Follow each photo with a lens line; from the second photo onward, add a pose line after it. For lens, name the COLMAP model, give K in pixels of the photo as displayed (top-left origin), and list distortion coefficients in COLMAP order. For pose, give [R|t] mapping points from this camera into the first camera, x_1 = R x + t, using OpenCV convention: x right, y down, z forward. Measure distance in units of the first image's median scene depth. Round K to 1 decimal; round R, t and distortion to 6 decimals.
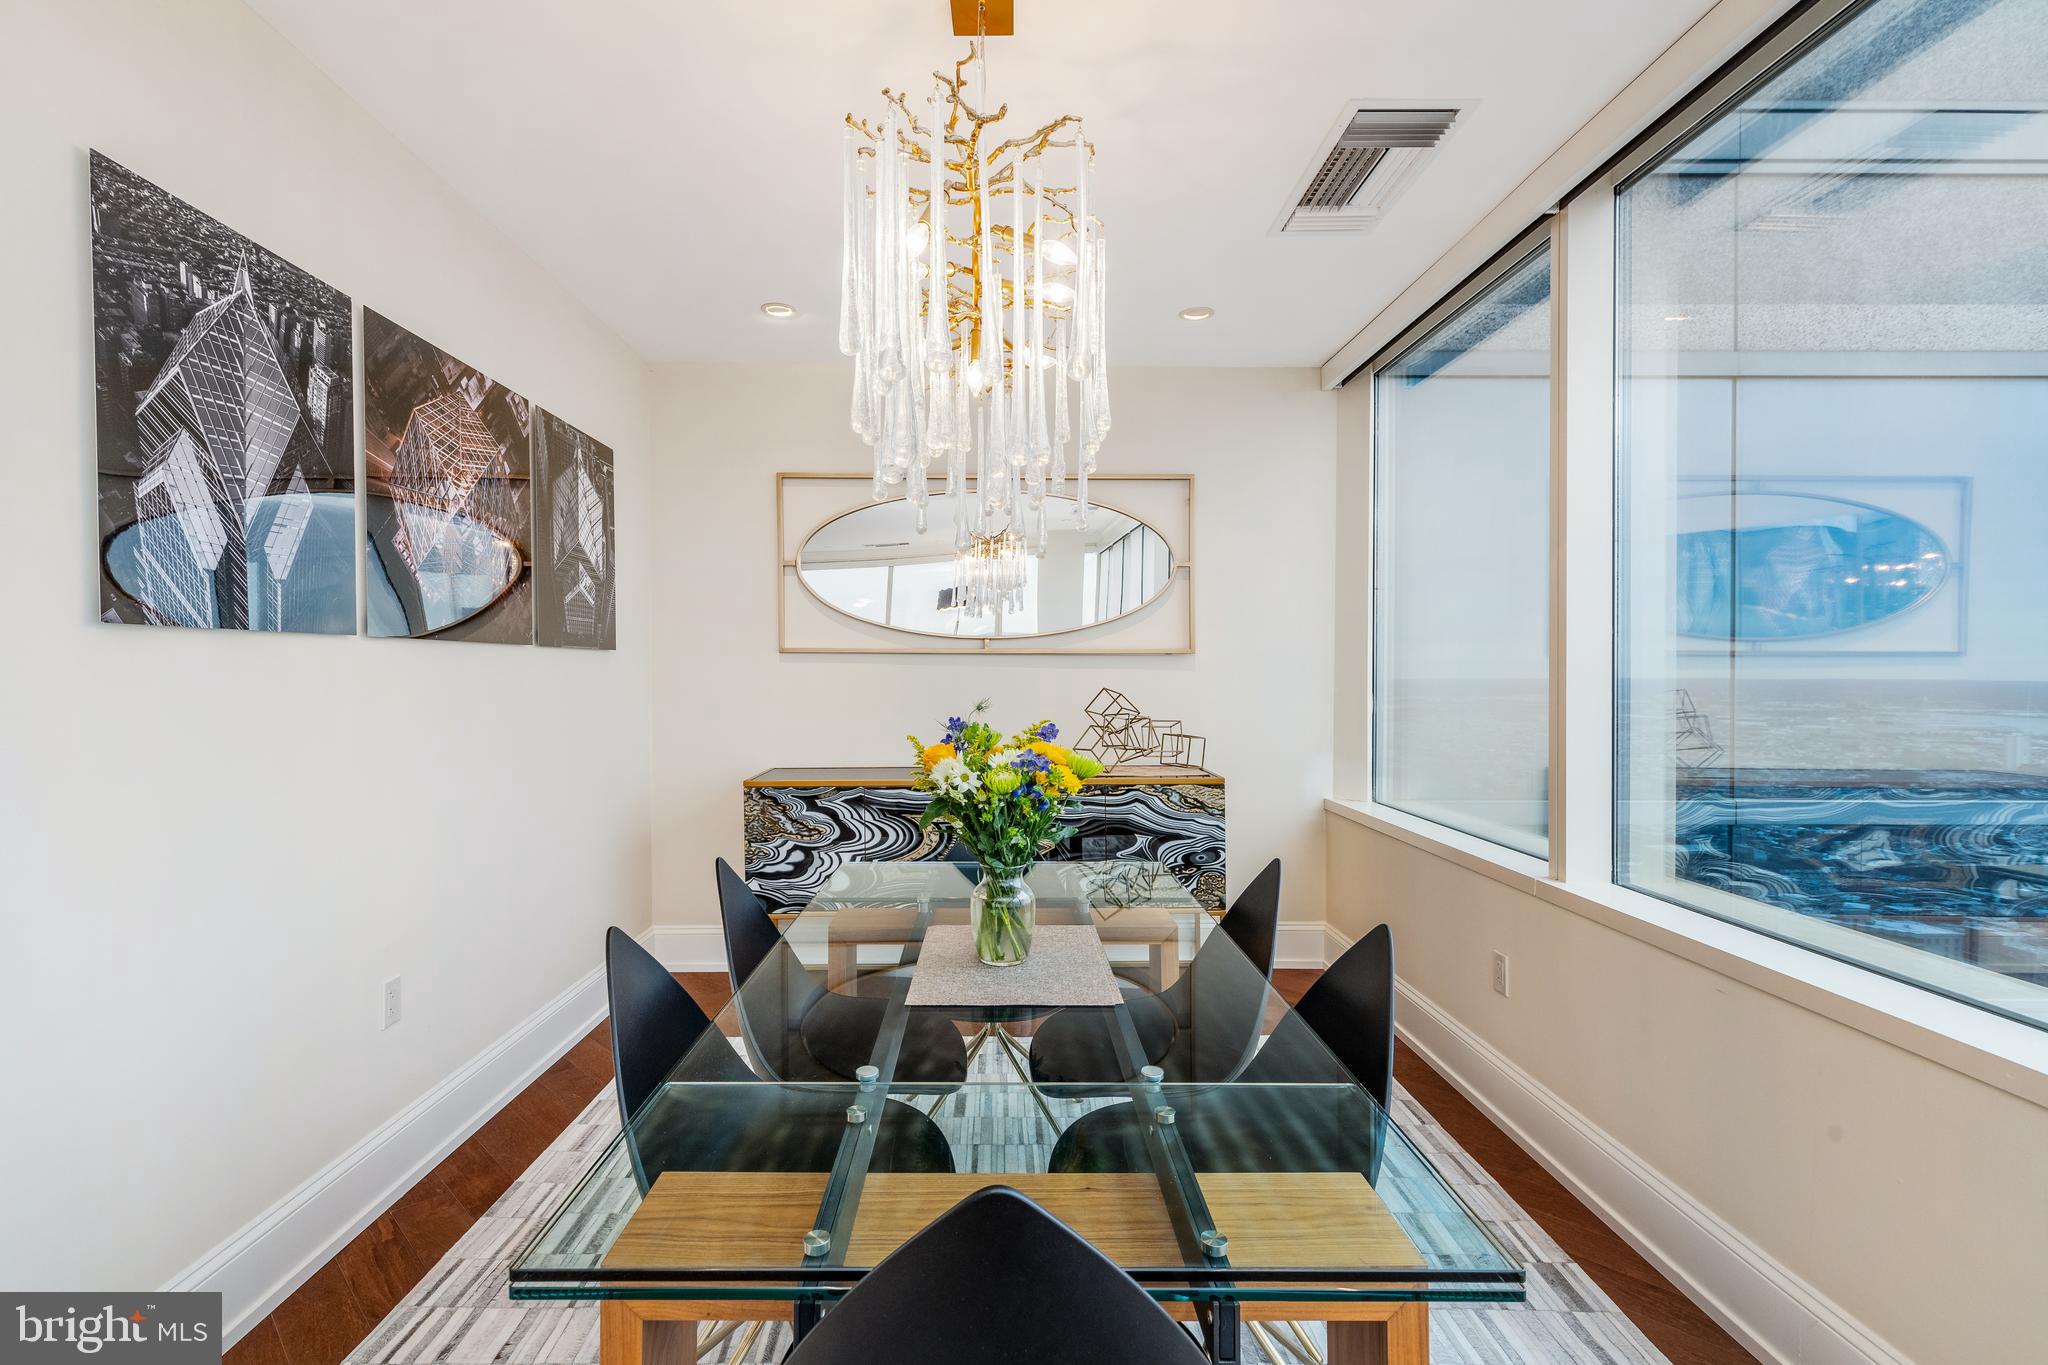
lens RADIAL K [[968.7, 0, 975.9], [0, 968.7, 680.9], [0, 0, 1]] dist [0.008634, -0.001127]
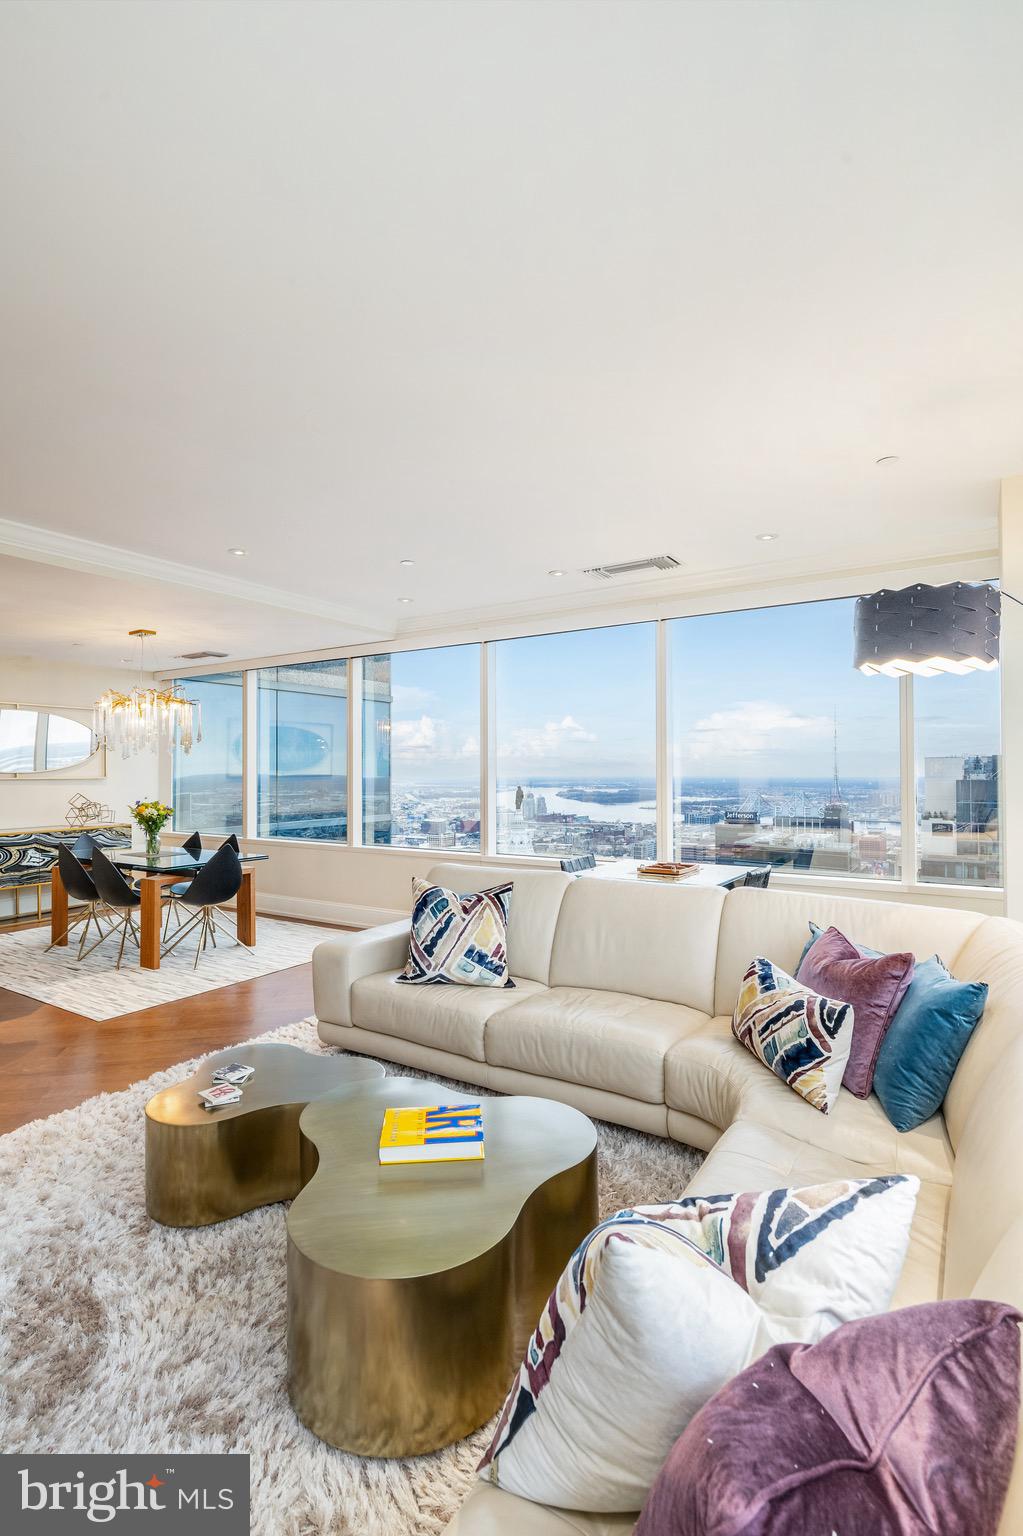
lens RADIAL K [[817.4, 0, 549.2], [0, 817.4, 768.7], [0, 0, 1]] dist [0.002624, 0.000118]
pose [[0.538090, -0.003656, 0.842880, -1.091058], [0.013321, 0.999903, -0.004167, -0.034865], [-0.842782, 0.013470, 0.538086, -1.301799]]
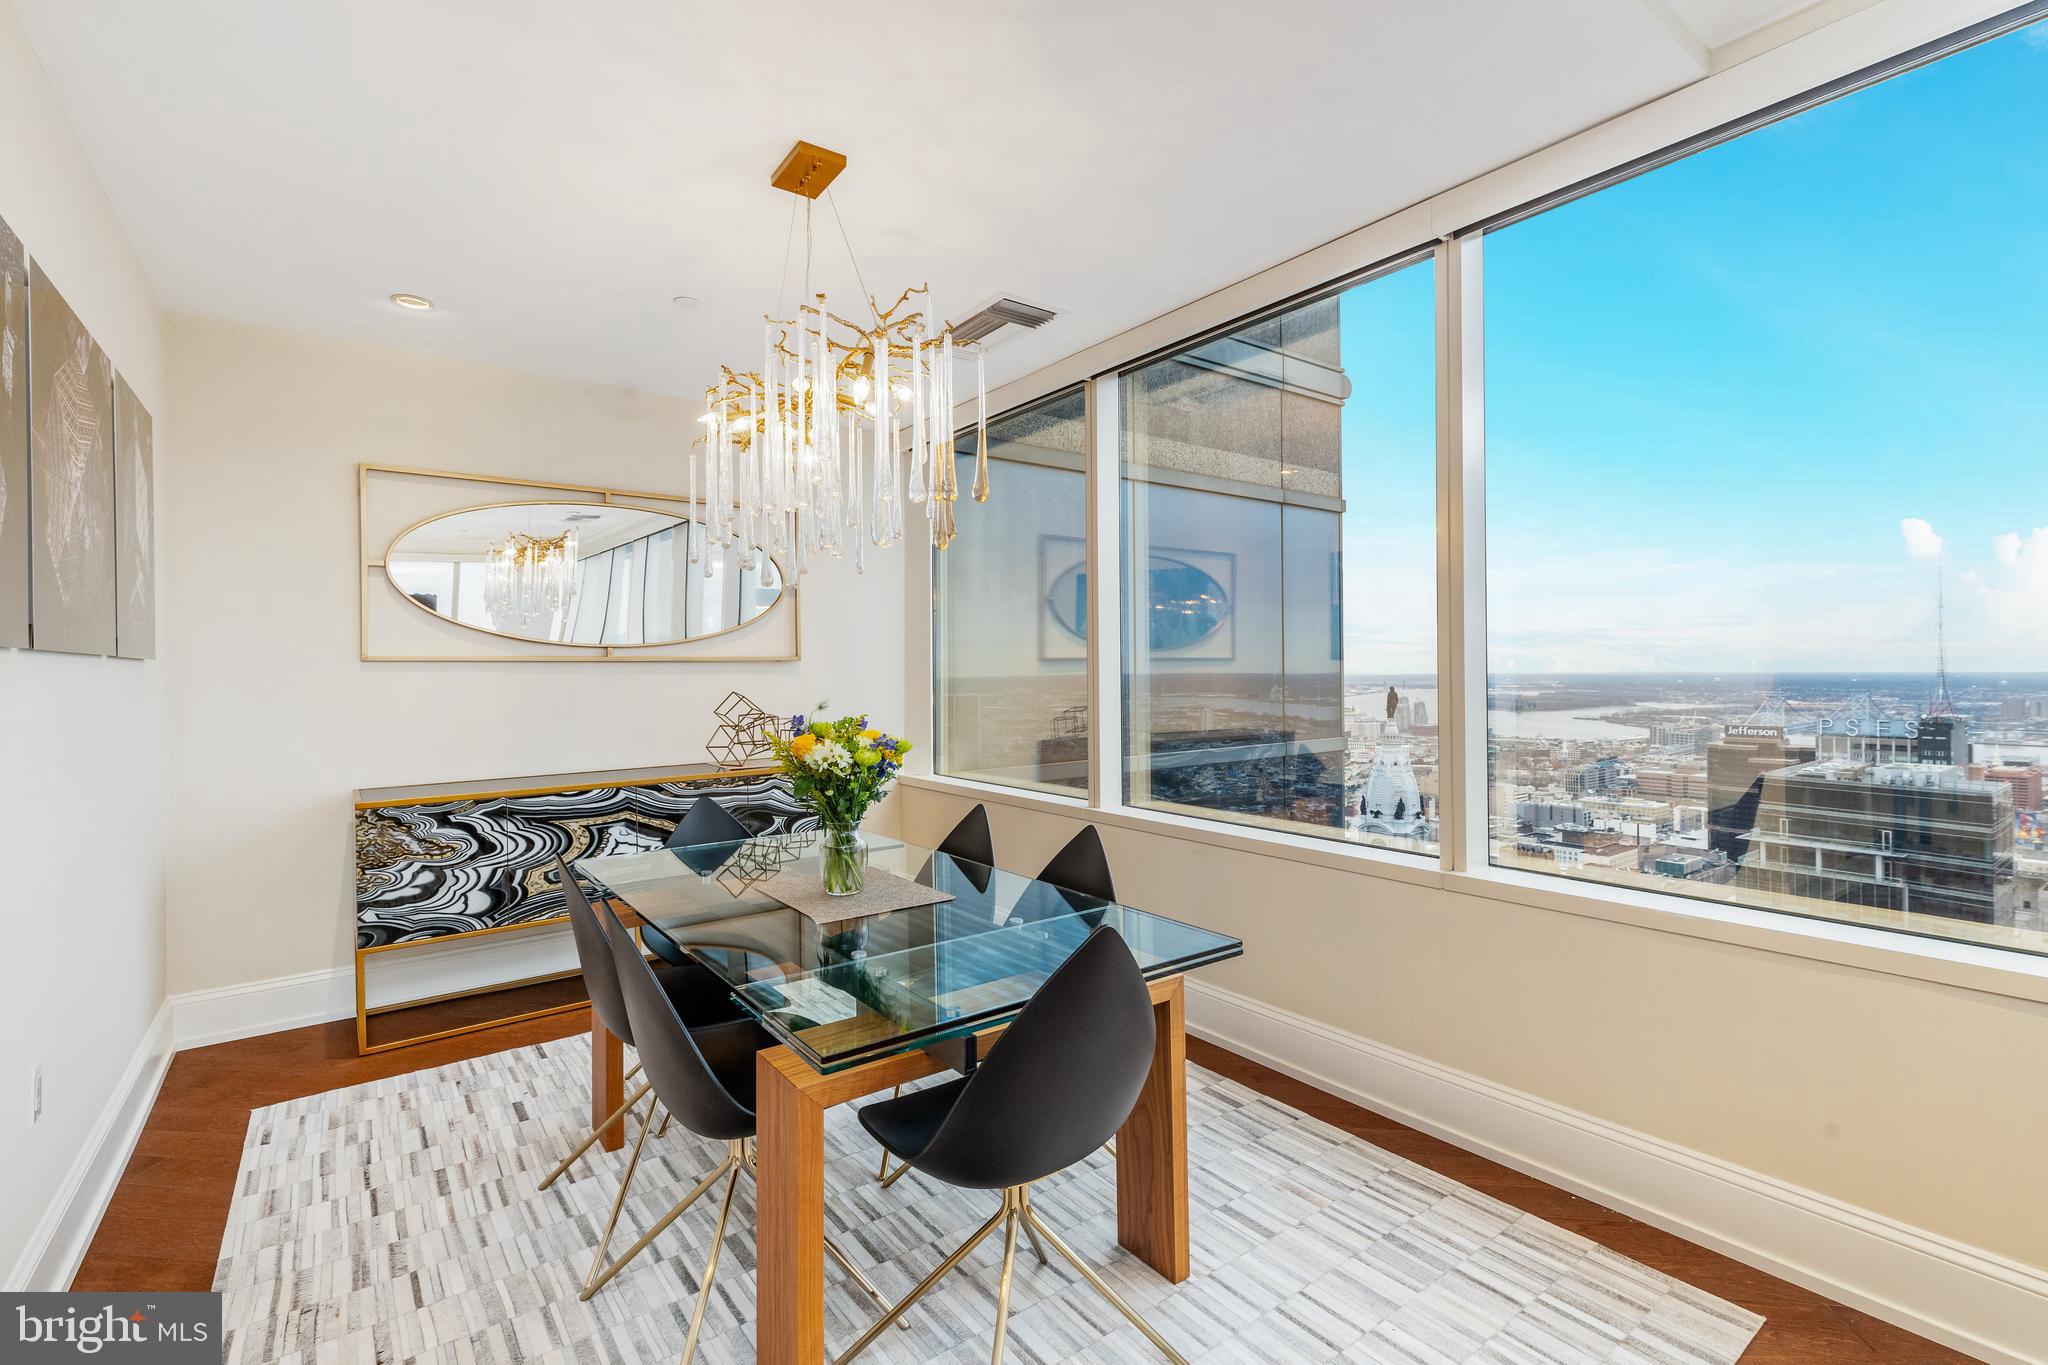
lens RADIAL K [[968.7, 0, 1055.3], [0, 968.7, 664.6], [0, 0, 1]] dist [0.008634, -0.001127]
pose [[0.785421, -0.006432, 0.618929, -0.290794], [0.017121, 0.999789, -0.011336, -0.005317], [-0.618725, 0.019500, 0.785365, -0.128941]]
